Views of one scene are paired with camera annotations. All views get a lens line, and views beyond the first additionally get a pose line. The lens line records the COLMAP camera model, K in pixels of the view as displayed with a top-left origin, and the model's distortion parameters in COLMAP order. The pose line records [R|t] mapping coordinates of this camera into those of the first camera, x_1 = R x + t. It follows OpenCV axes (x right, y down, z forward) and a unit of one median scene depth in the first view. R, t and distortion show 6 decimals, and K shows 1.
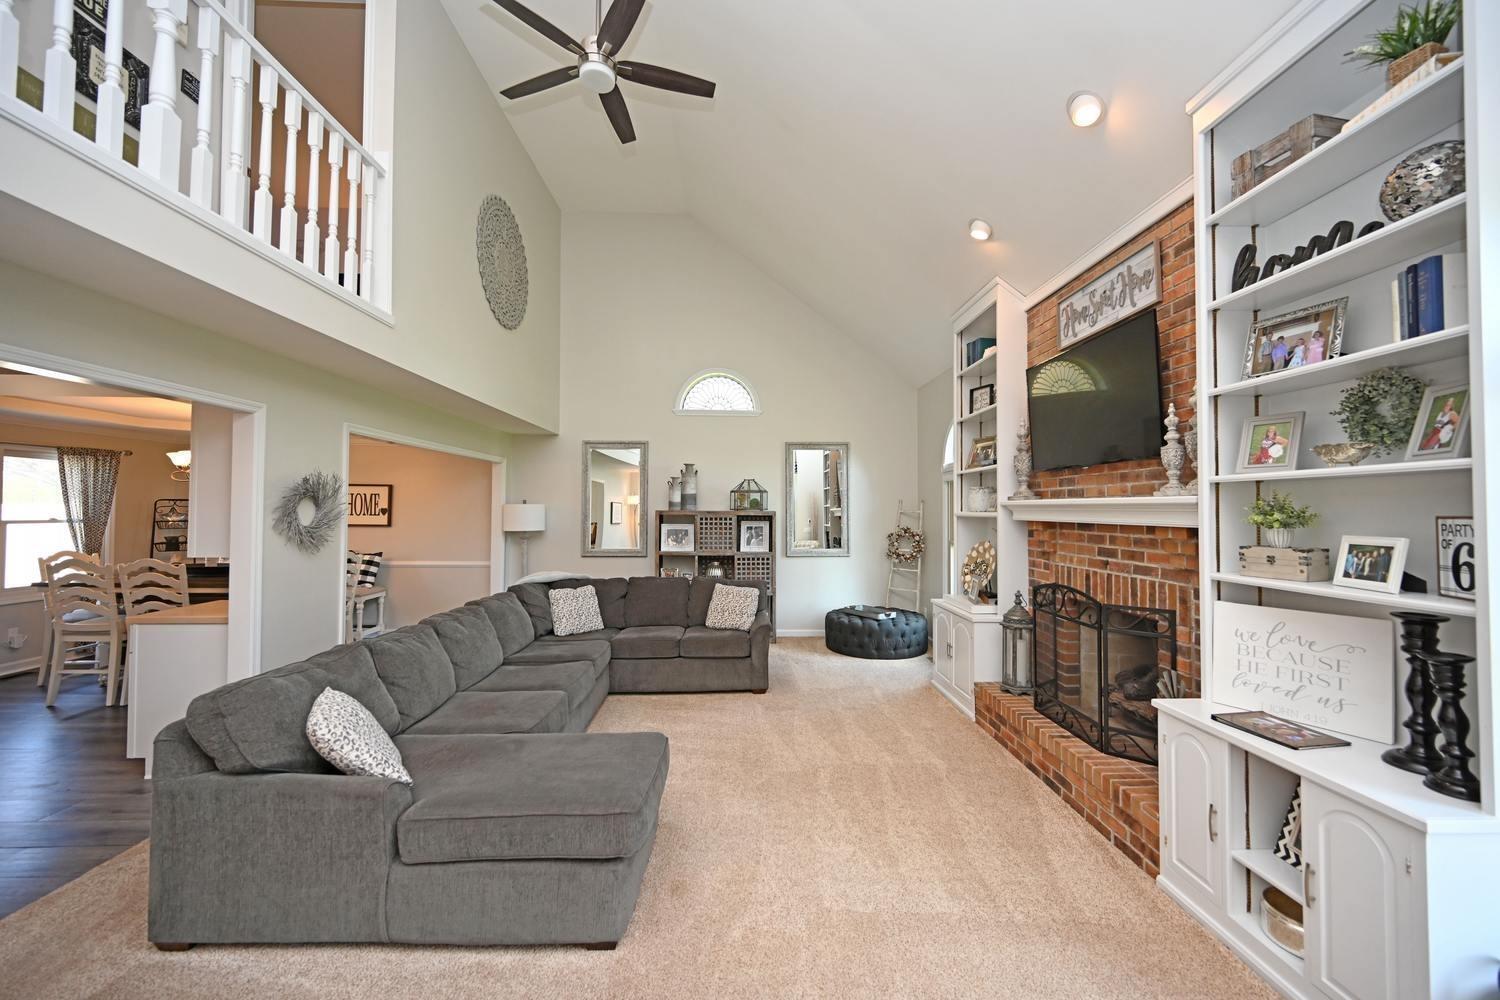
lens RADIAL K [[591.1, 0, 752.5], [0, 591.1, 498.6], [0, 0, 1]] dist [0.000878, 0.000075]
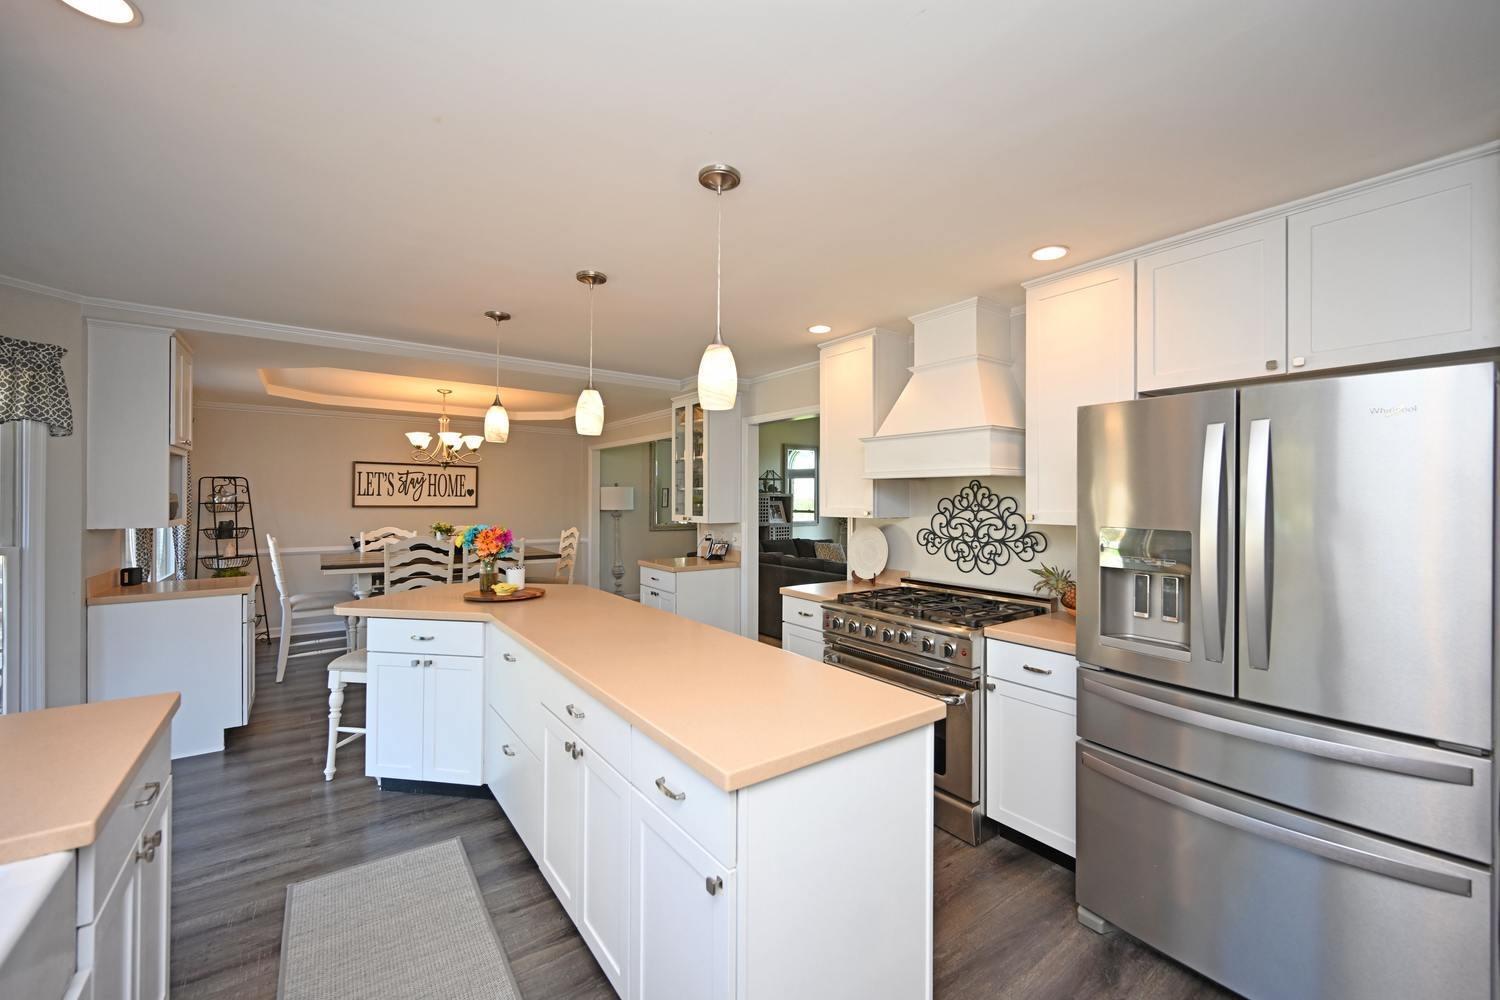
lens RADIAL K [[591.1, 0, 749.4], [0, 591.1, 498.6], [0, 0, 1]] dist [0.000878, 0.000075]
pose [[0.824971, 0.001147, 0.565173, -0.817369], [-0.009869, 0.999875, 0.012376, 0.015206], [-0.565088, -0.015788, 0.824879, -0.099355]]
